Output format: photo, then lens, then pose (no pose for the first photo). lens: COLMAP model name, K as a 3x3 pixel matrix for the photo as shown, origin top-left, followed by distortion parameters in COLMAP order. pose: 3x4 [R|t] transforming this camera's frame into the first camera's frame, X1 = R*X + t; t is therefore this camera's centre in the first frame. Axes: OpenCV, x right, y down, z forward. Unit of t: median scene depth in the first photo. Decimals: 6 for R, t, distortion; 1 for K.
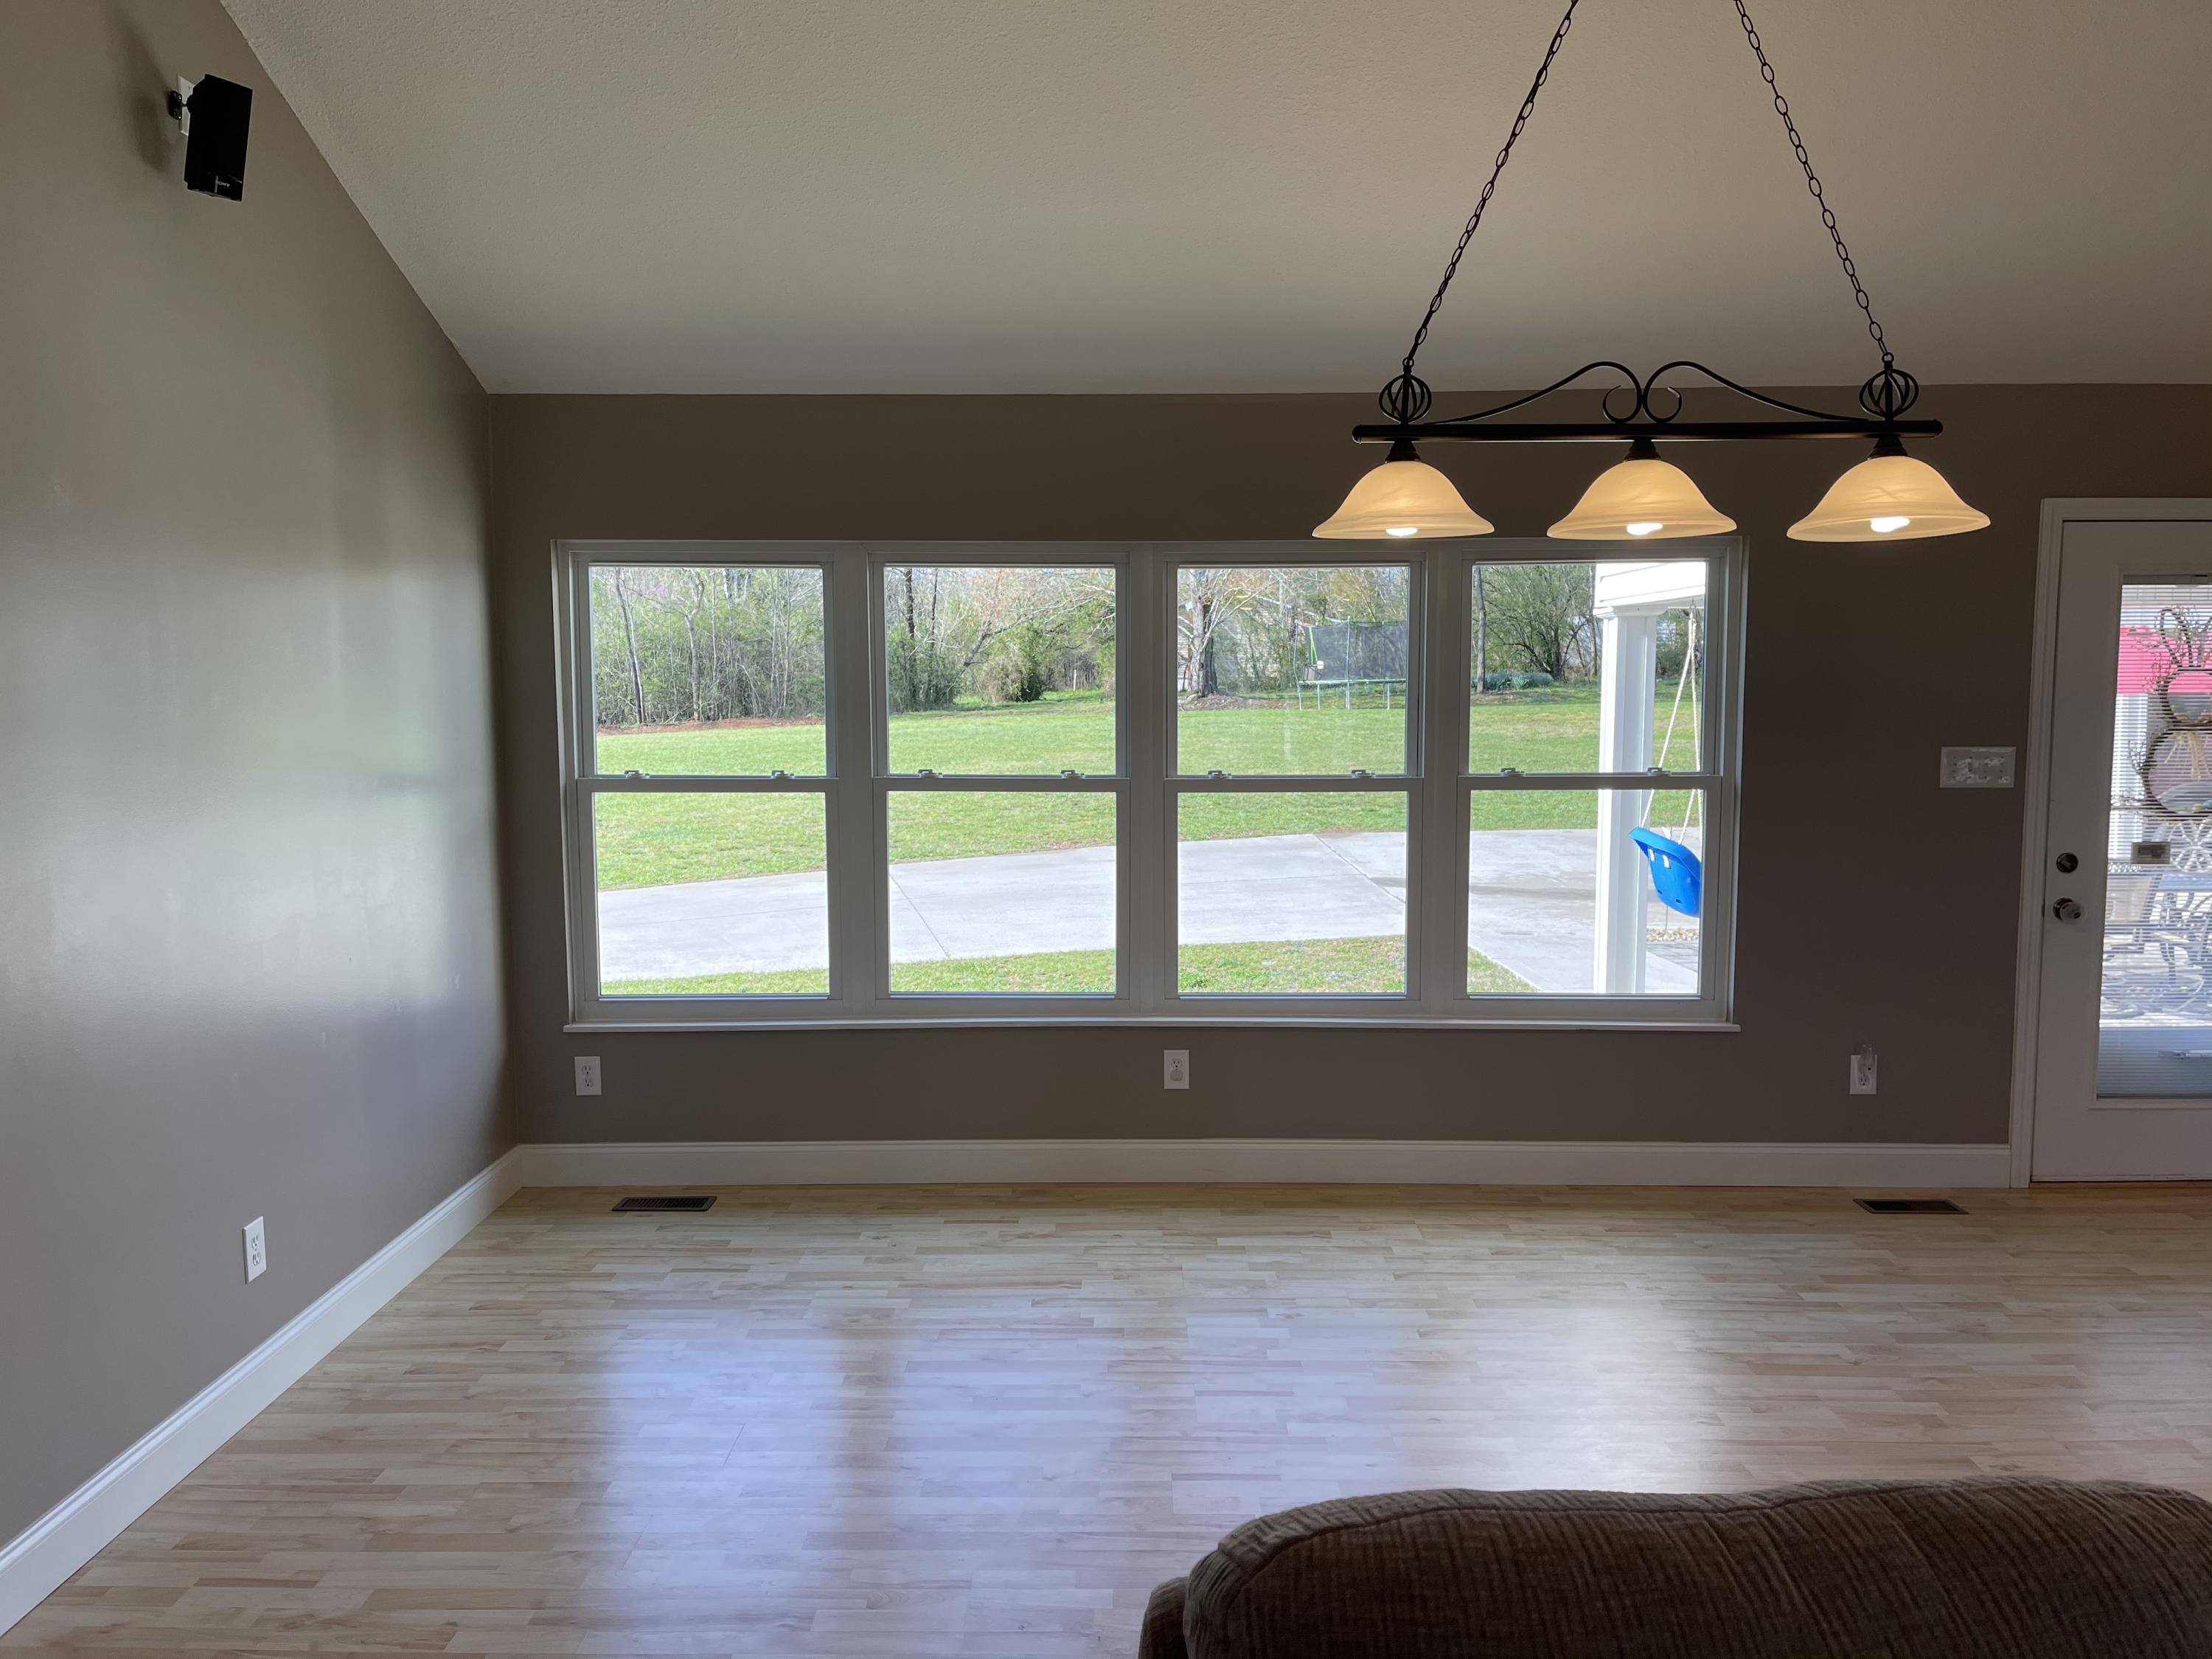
lens RADIAL K [[1660.5, 0, 1110.2], [0, 1660.5, 838.2], [0, 0, 1]] dist [0.082682, -0.103399]
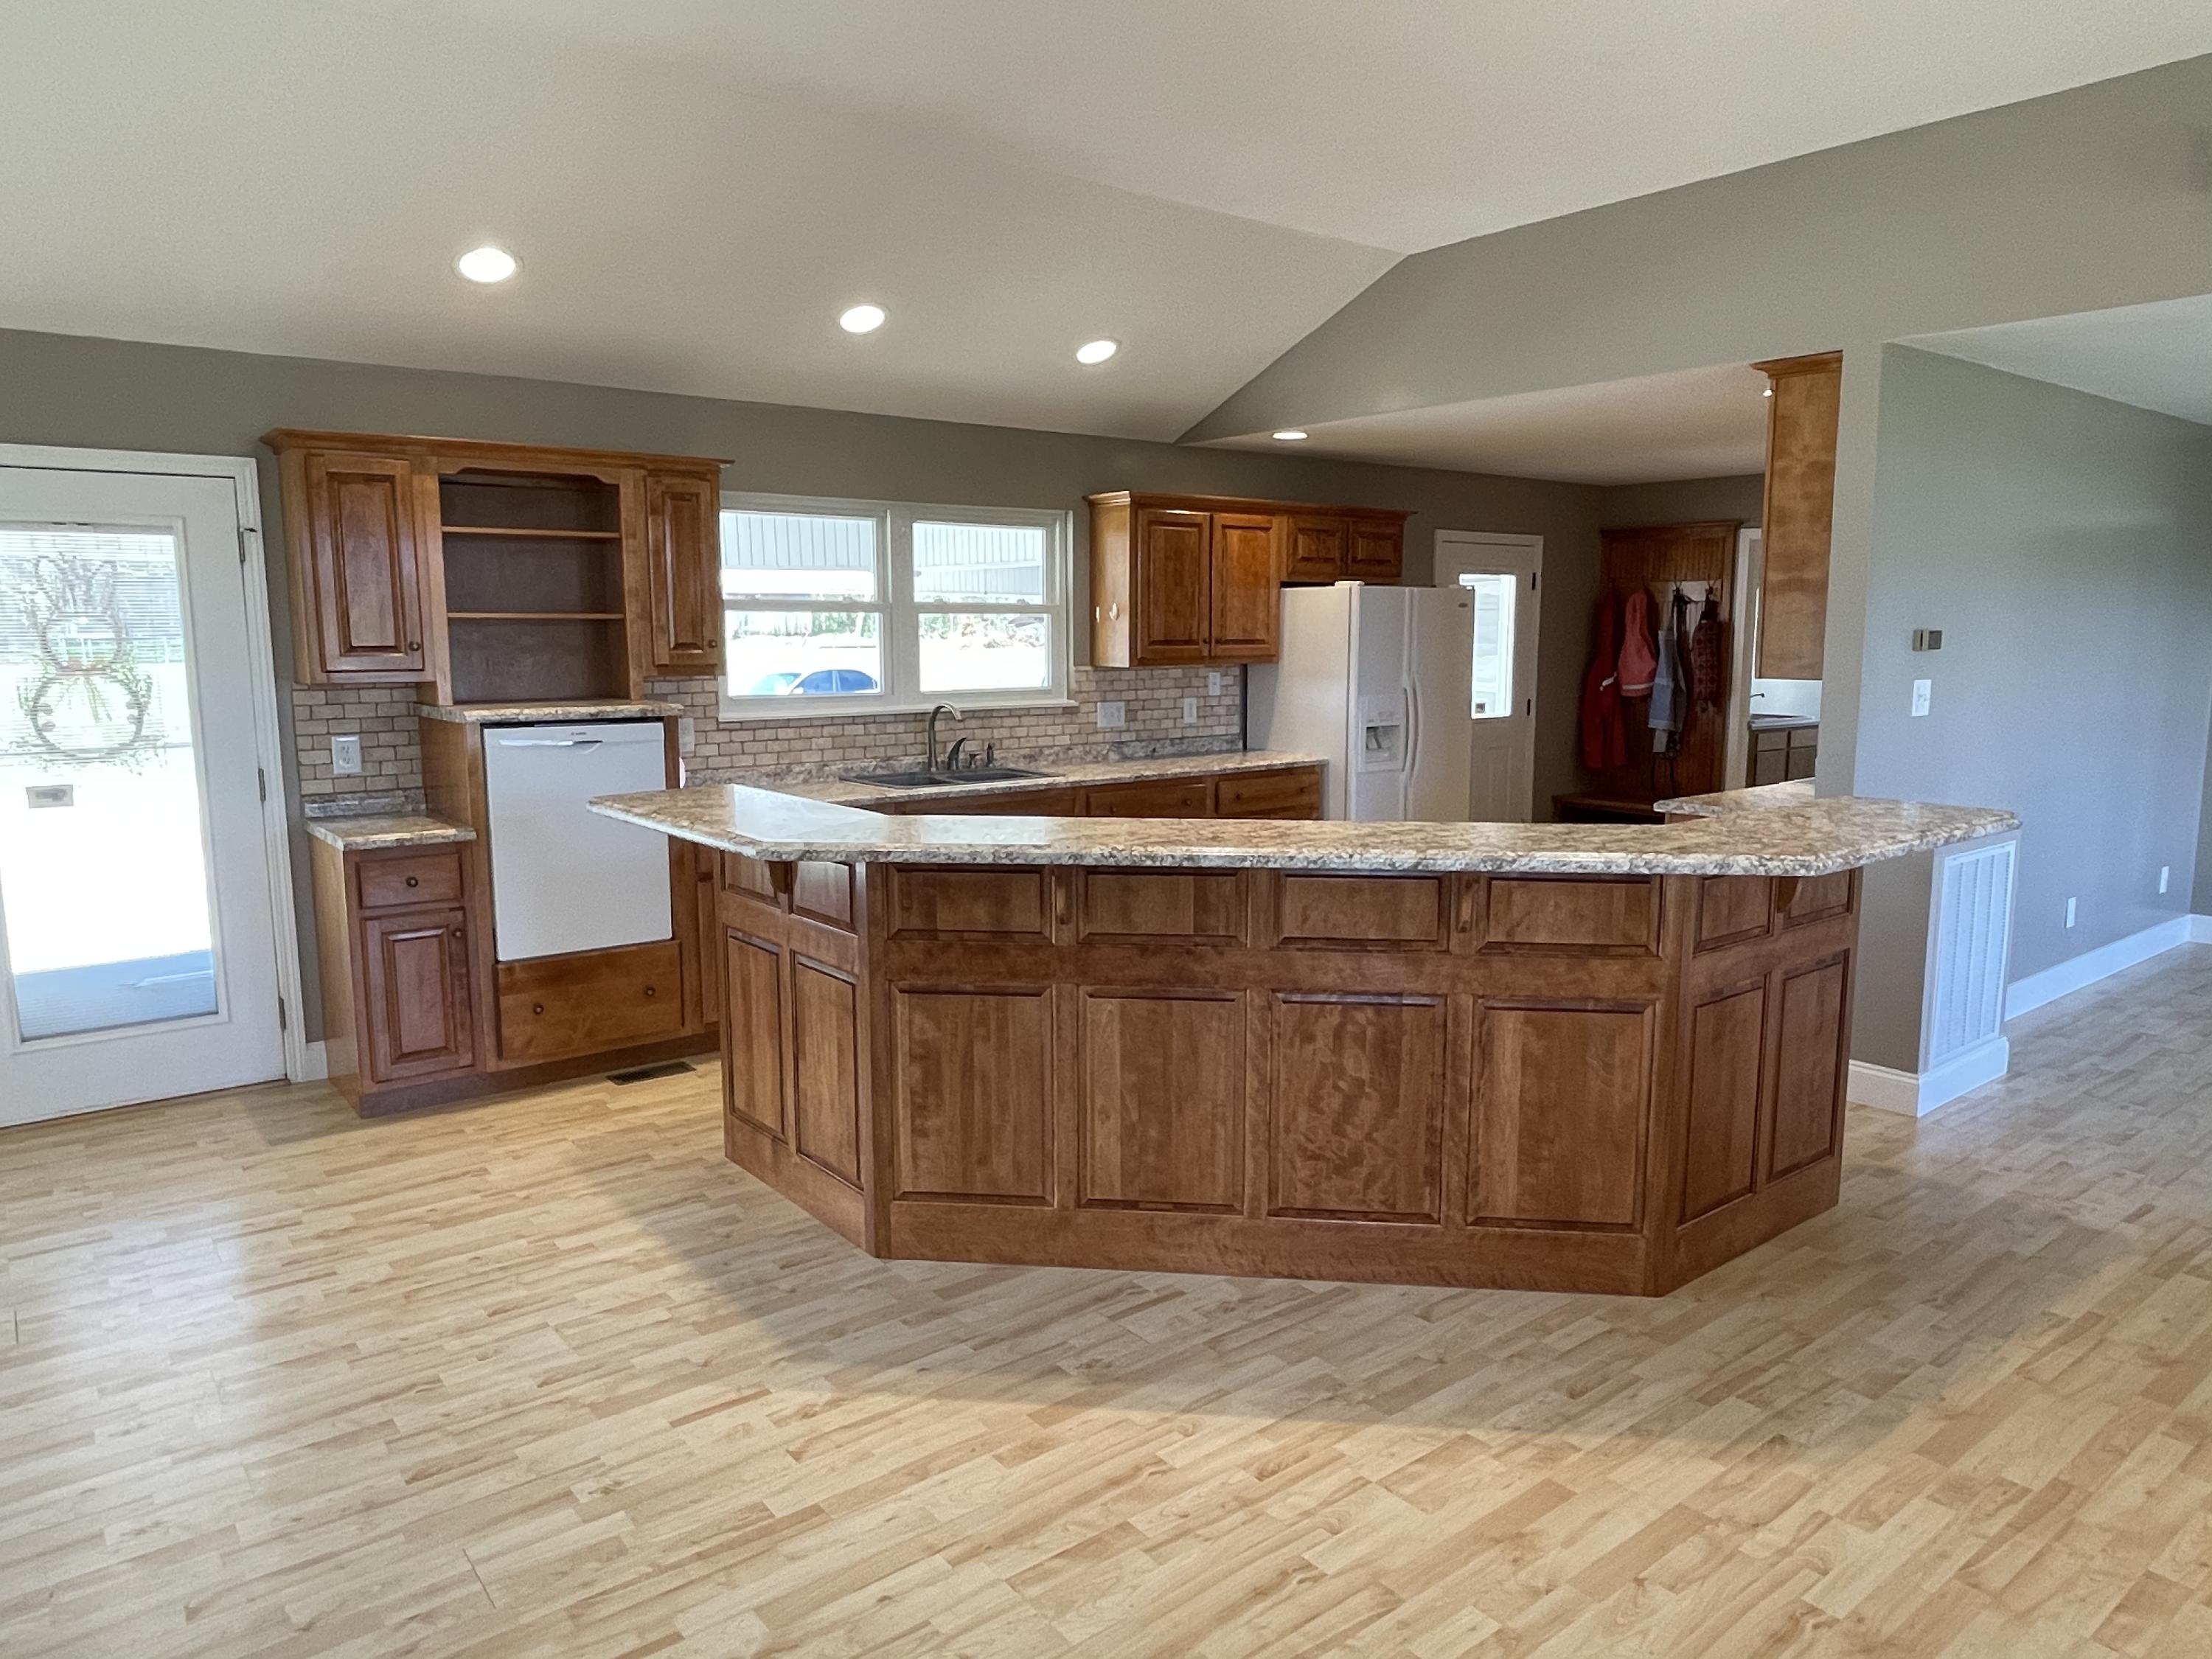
lens RADIAL K [[1428.9, 0, 1092.5], [0, 1428.9, 835.5], [0, 0, 1]] dist [0.012396, -0.019457]
pose [[0.779341, -0.089491, 0.620177, 0.571154], [0.061832, 0.995902, 0.066007, 0.014135], [-0.623542, -0.013095, 0.781680, -0.068414]]
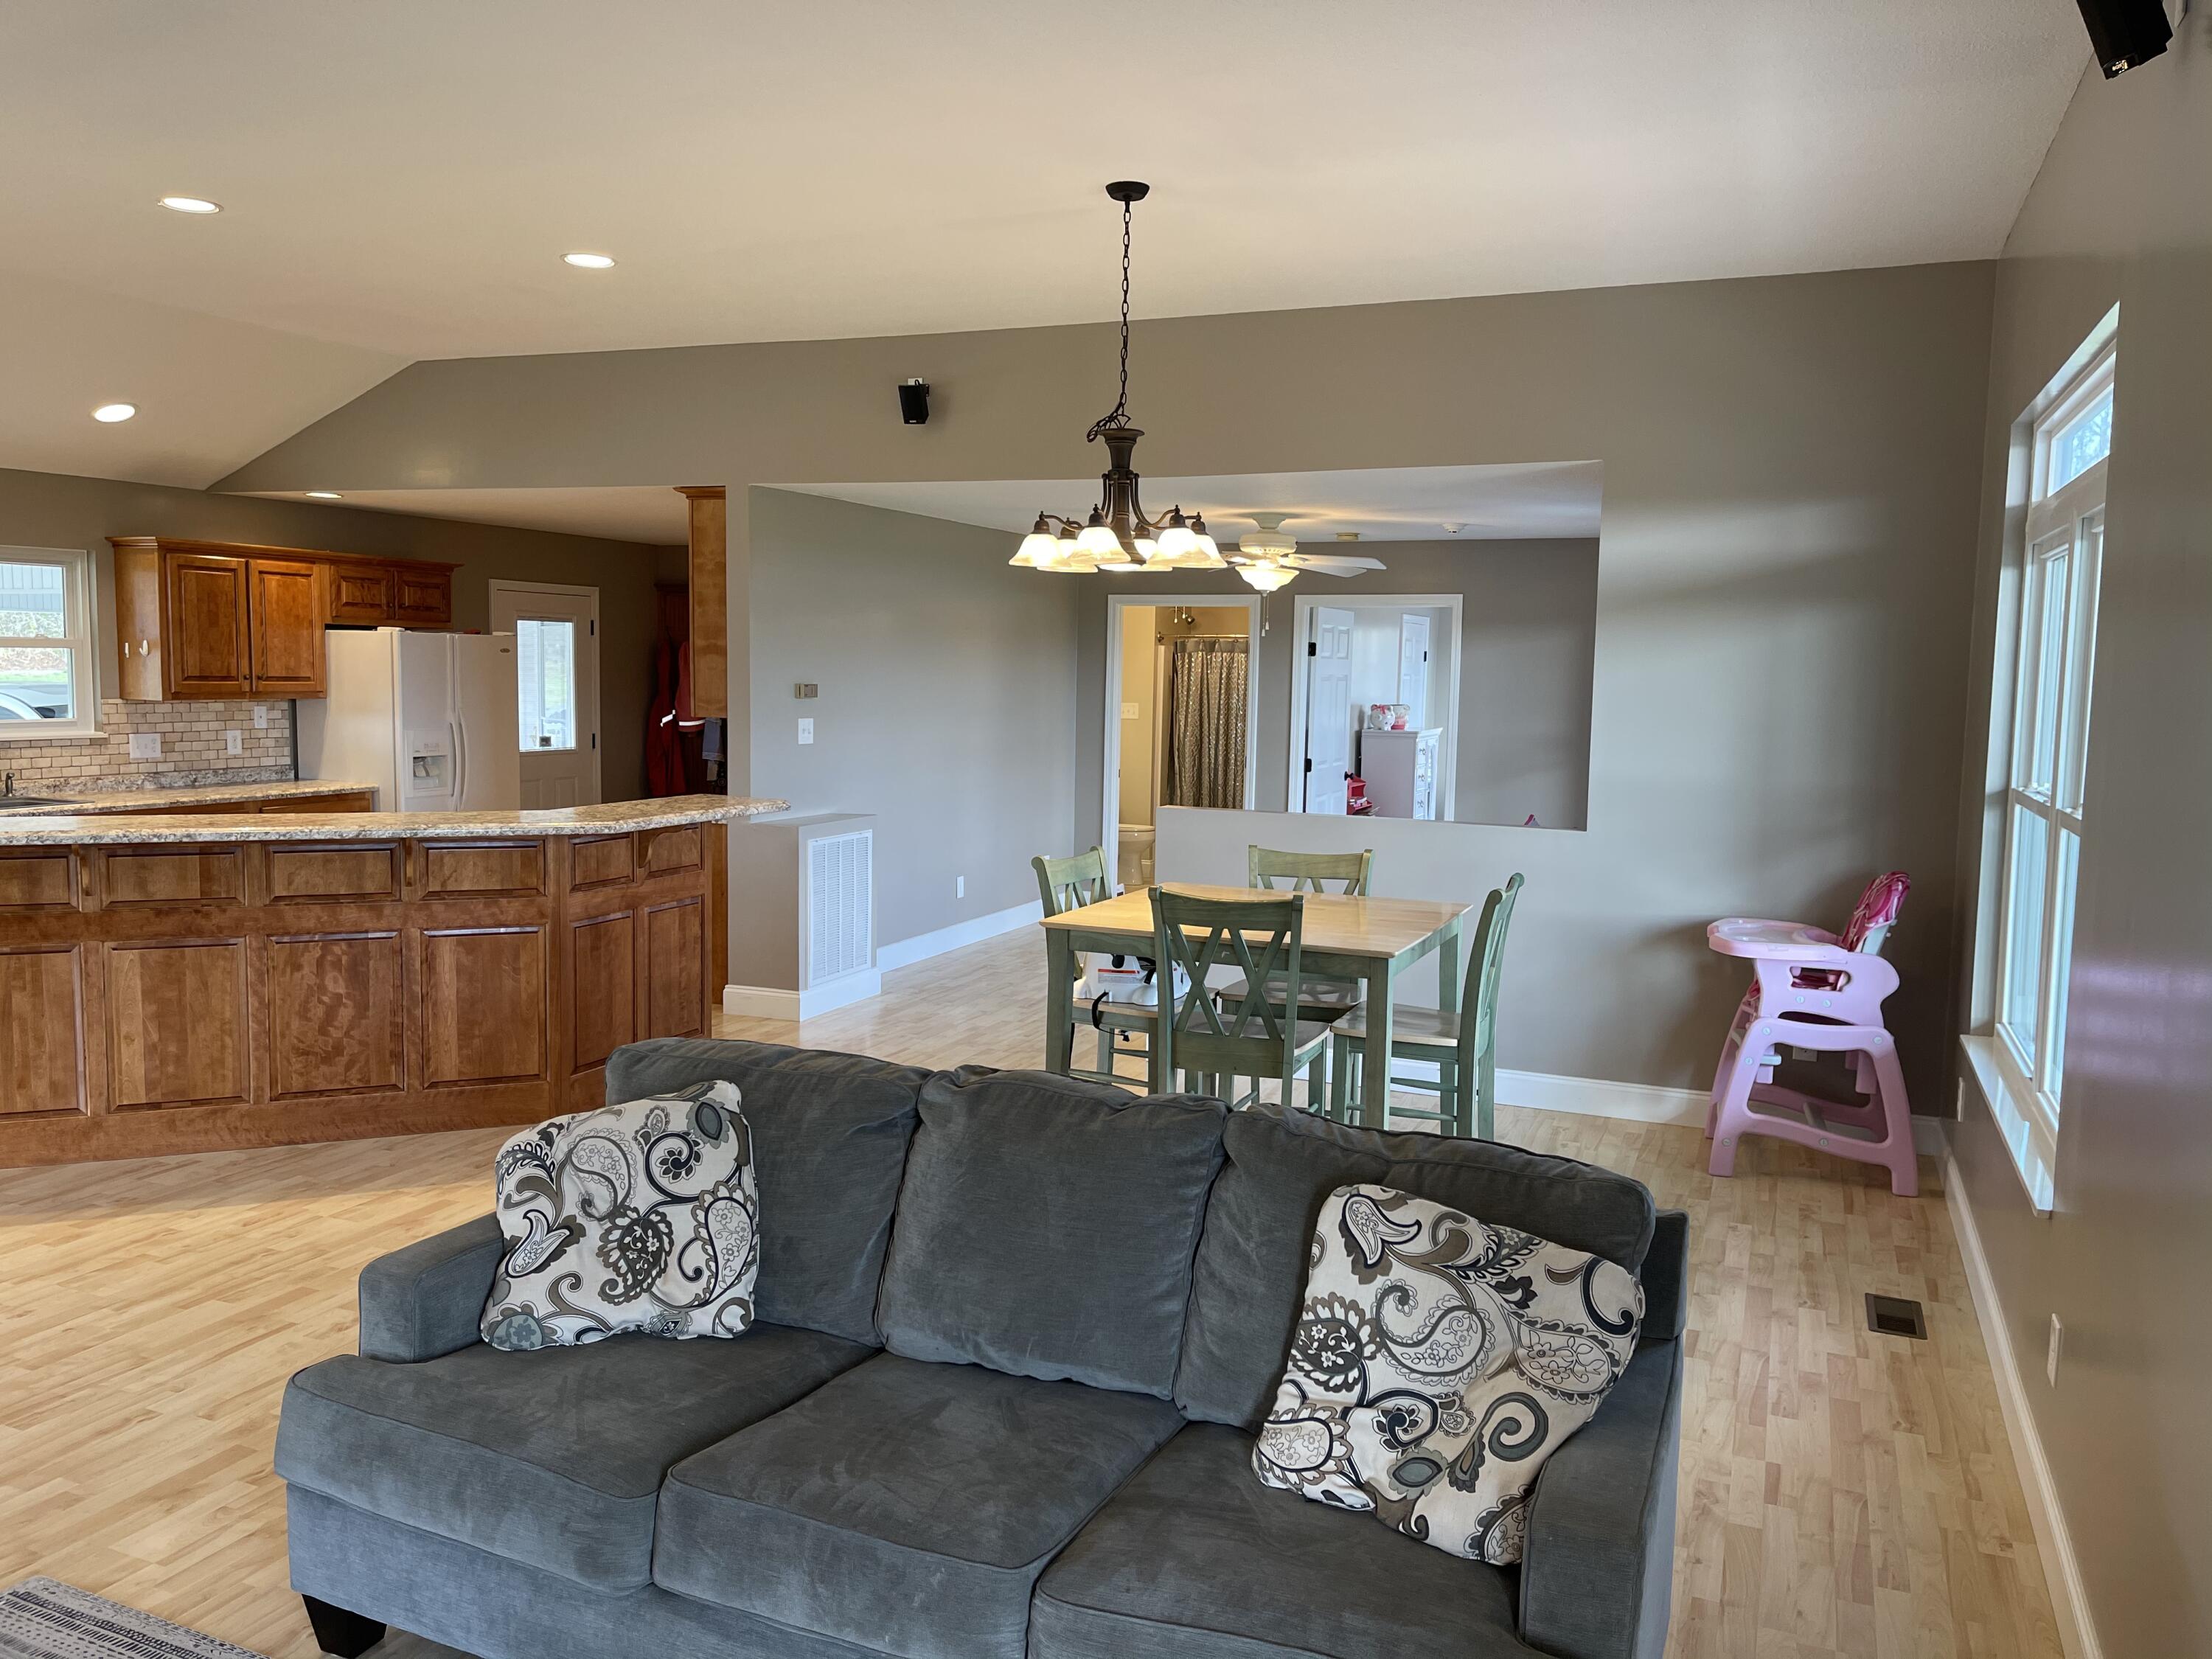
lens RADIAL K [[1660.5, 0, 1106.0], [0, 1660.5, 833.9], [0, 0, 1]] dist [0.082682, -0.103399]
pose [[0.370159, -0.083426, 0.925215, 0.242468], [0.068503, 0.995699, 0.062374, 0.037731], [-0.926439, 0.040292, 0.374282, -0.512066]]
